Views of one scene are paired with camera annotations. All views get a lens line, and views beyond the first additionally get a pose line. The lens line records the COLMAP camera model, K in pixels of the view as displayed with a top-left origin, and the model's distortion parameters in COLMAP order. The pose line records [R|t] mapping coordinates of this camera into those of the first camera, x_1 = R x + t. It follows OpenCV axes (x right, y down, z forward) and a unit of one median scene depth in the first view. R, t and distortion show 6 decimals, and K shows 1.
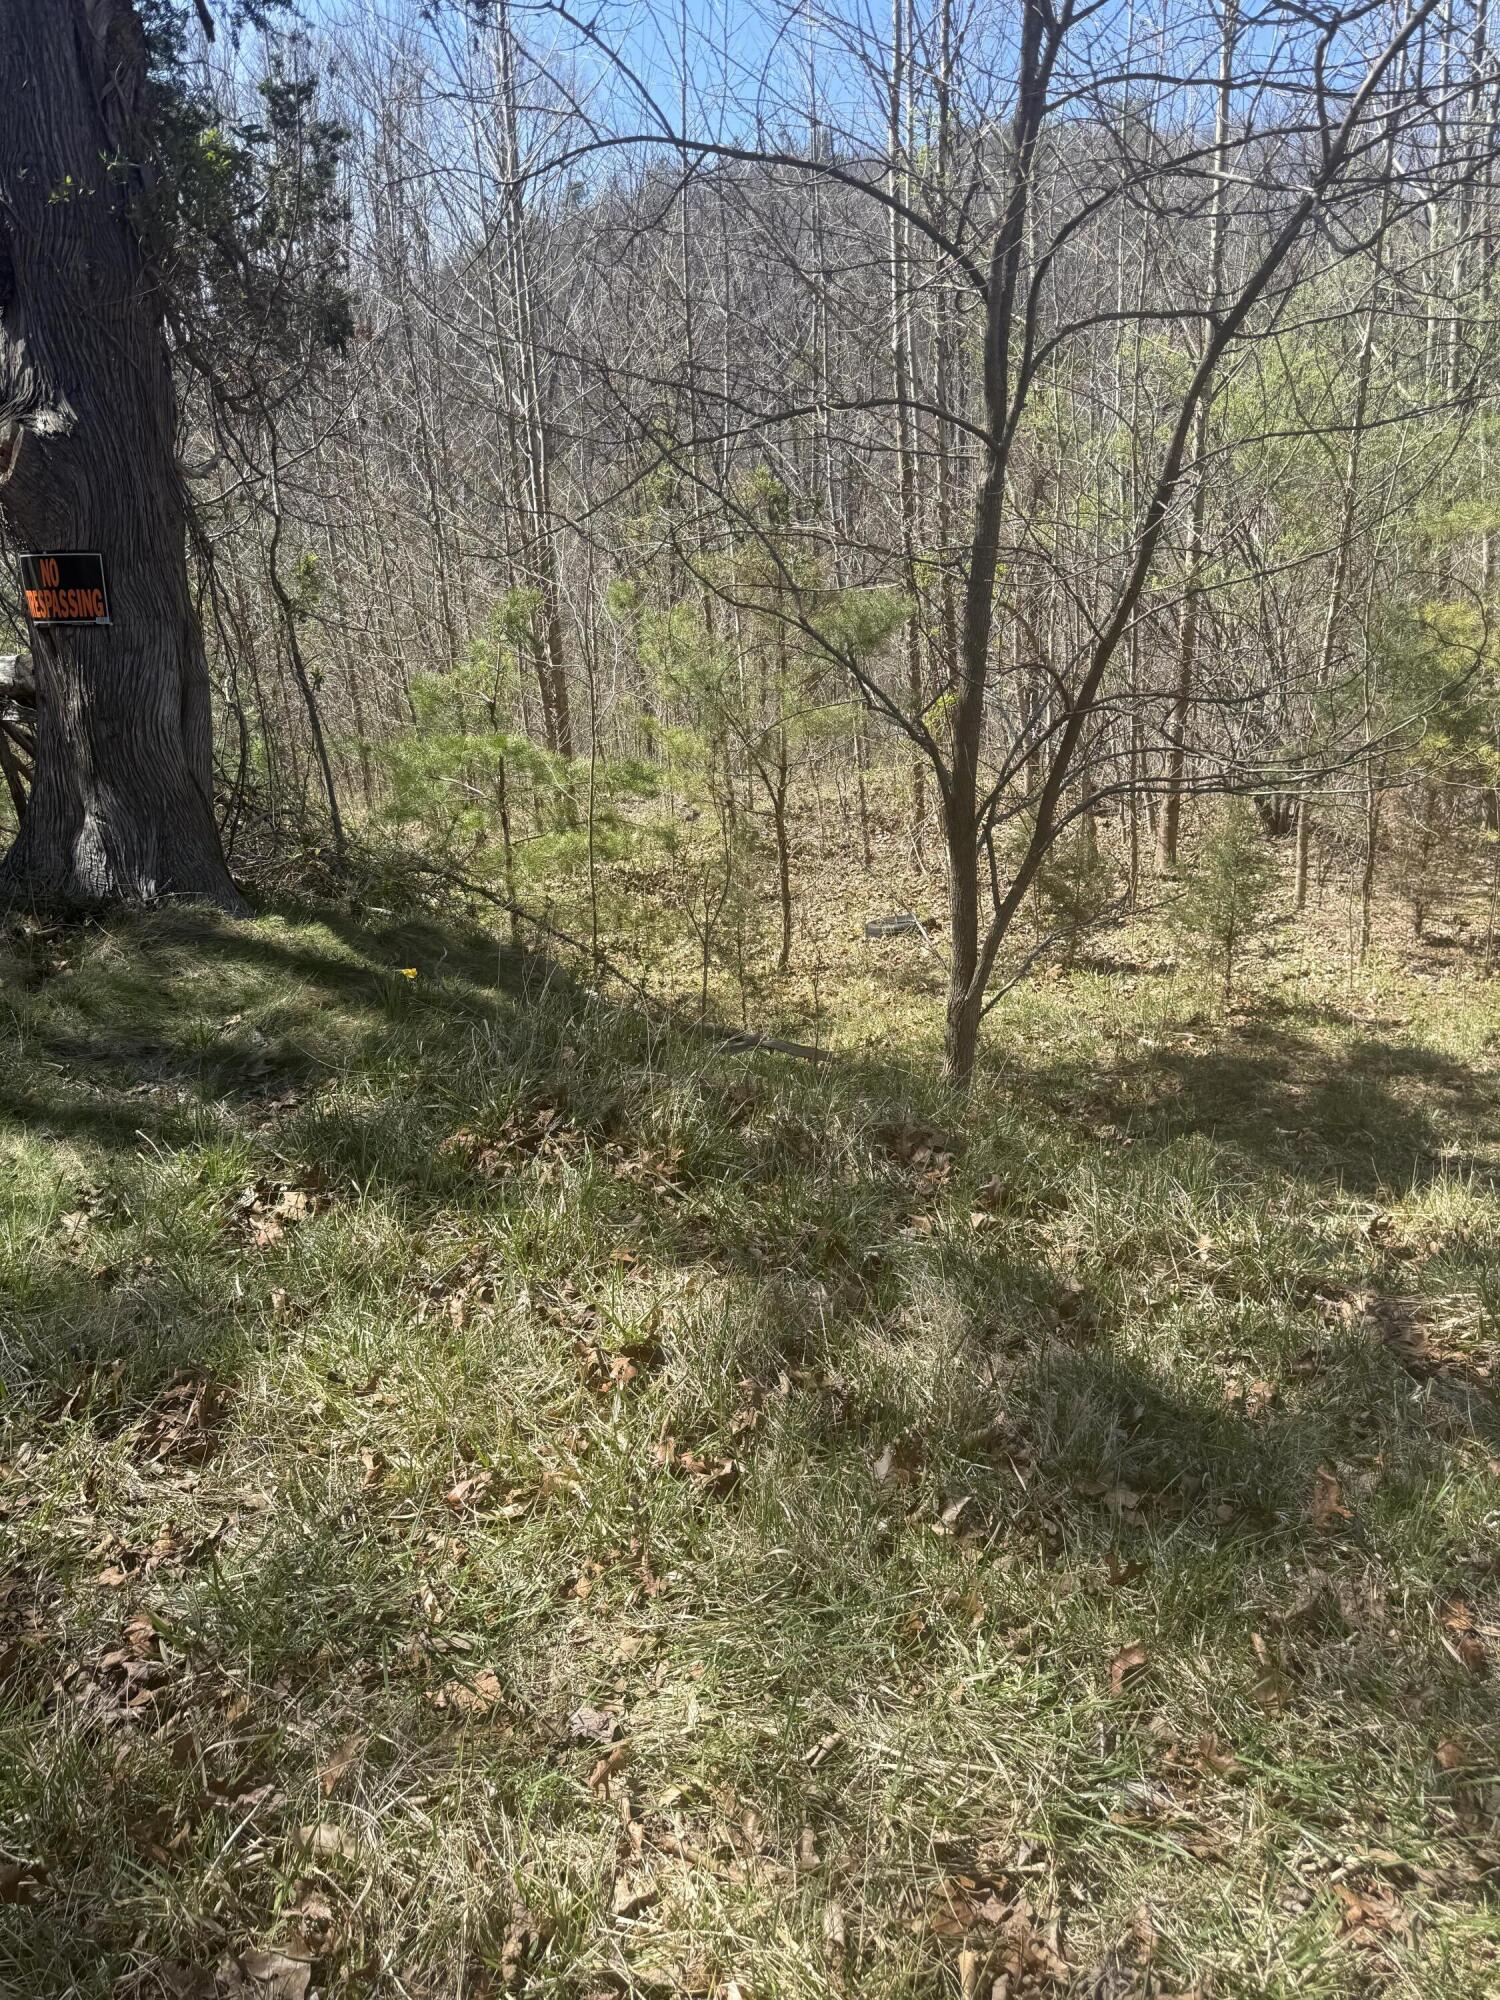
lens RADIAL K [[1403.0, 0, 750.0], [0, 1403.0, 1000.0], [0, 0, 1]] dist [0.122326, -0.223729]
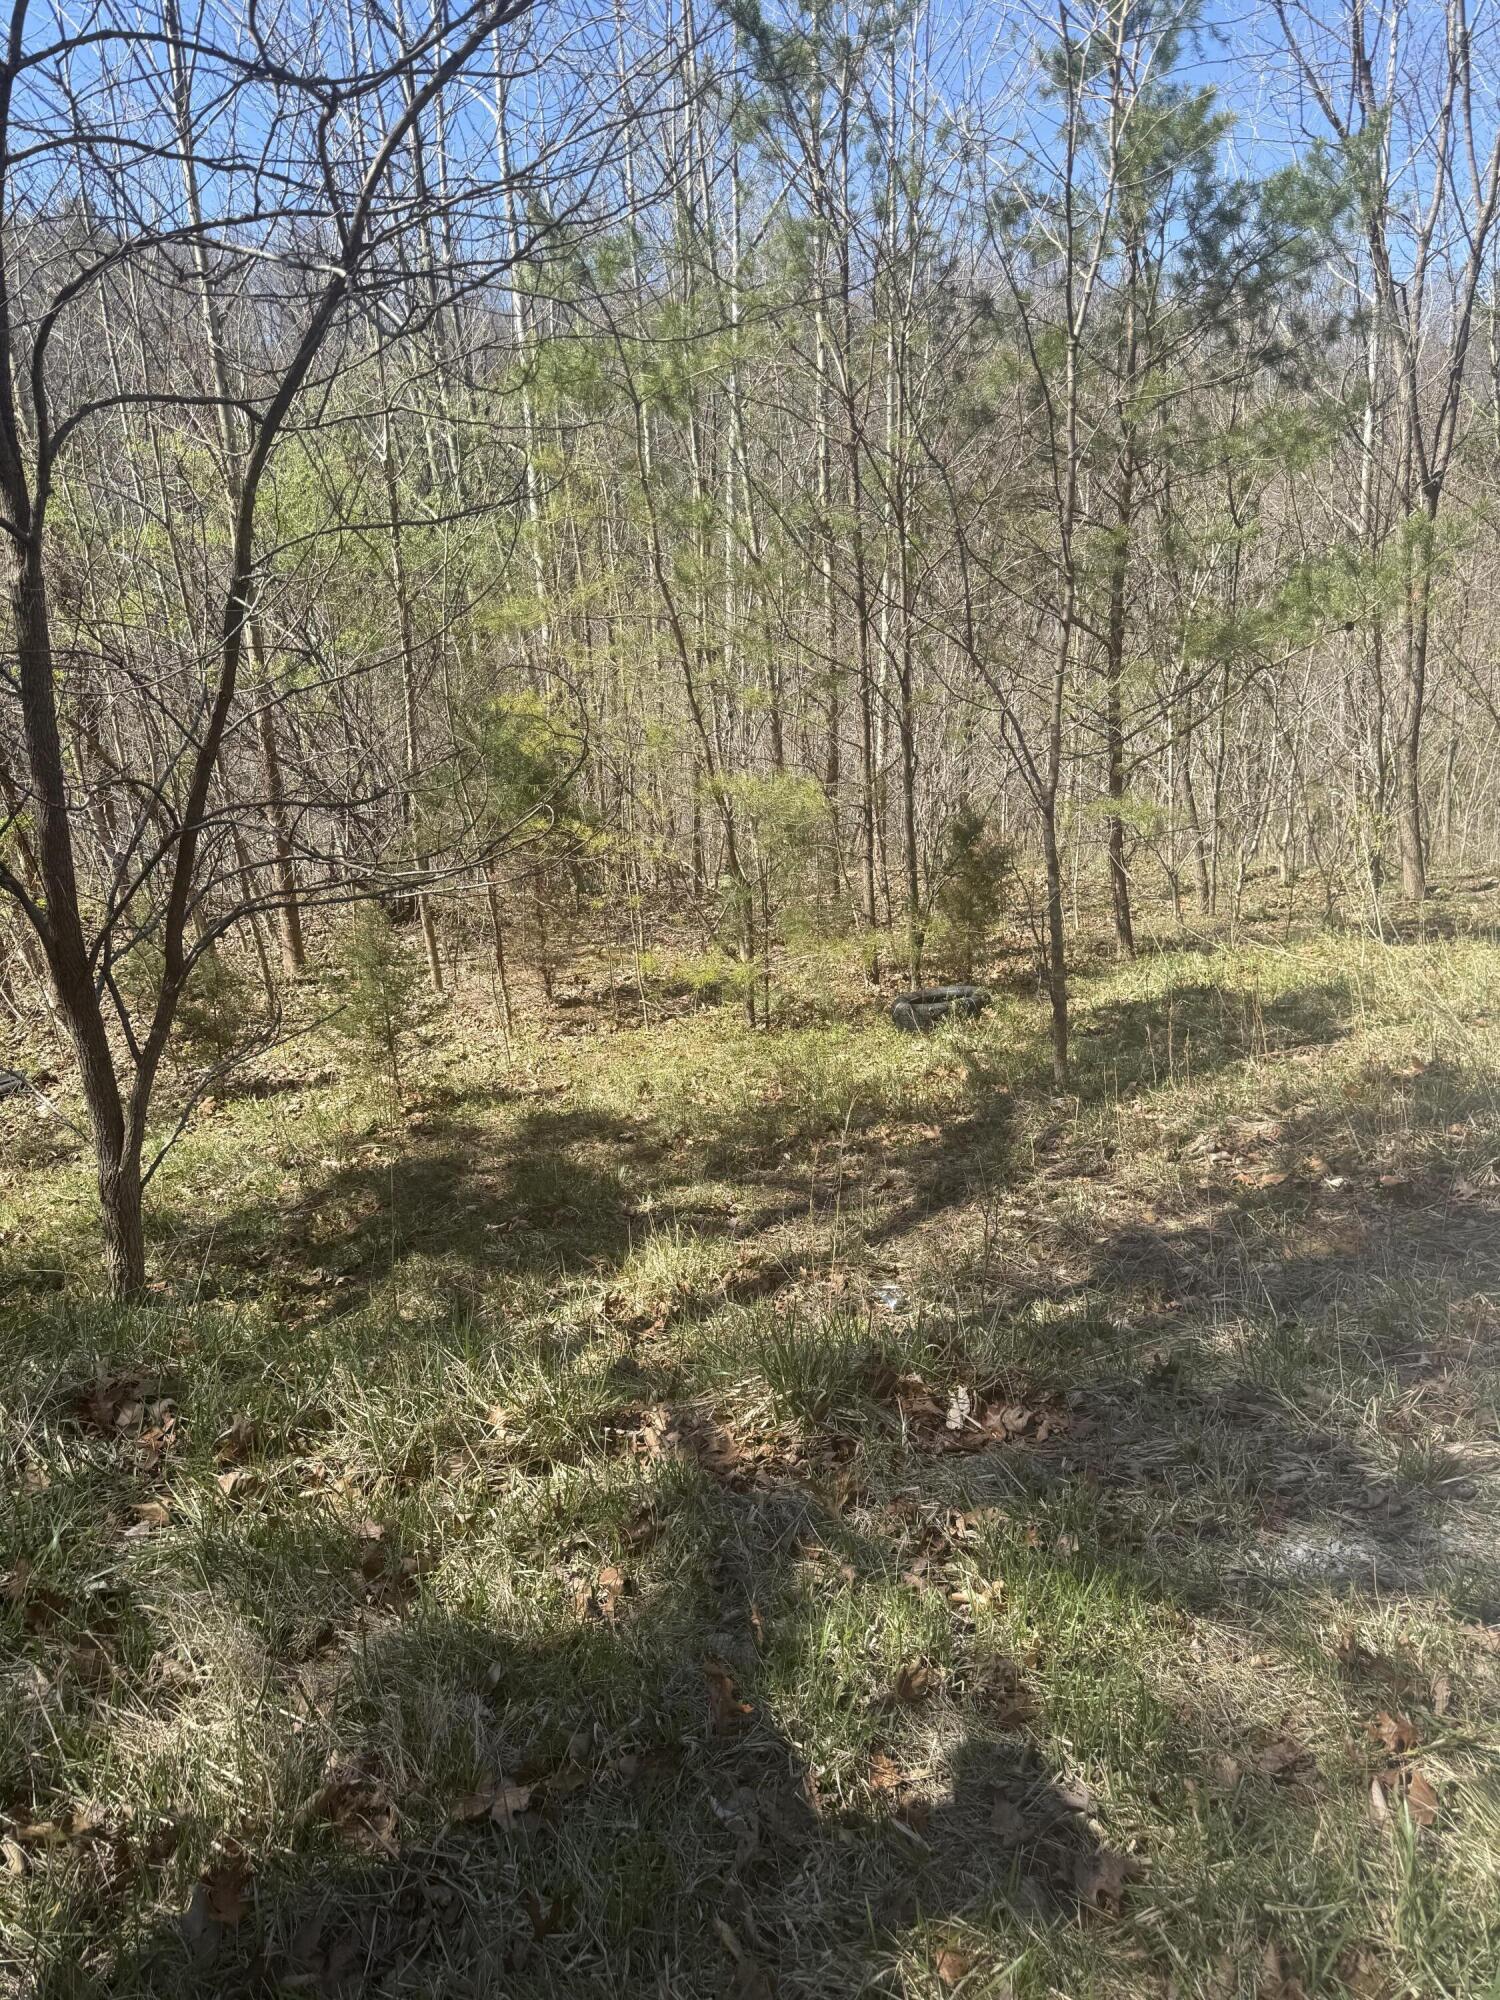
lens RADIAL K [[1420.1, 0, 763.5], [0, 1420.1, 1007.1], [0, 0, 1]] dist [0.040825, -0.044116]
pose [[0.809011, -0.171519, 0.562212, -0.000886], [0.205127, 0.978729, 0.003417, -0.043968], [-0.550839, 0.112560, 0.826986, 0.137592]]
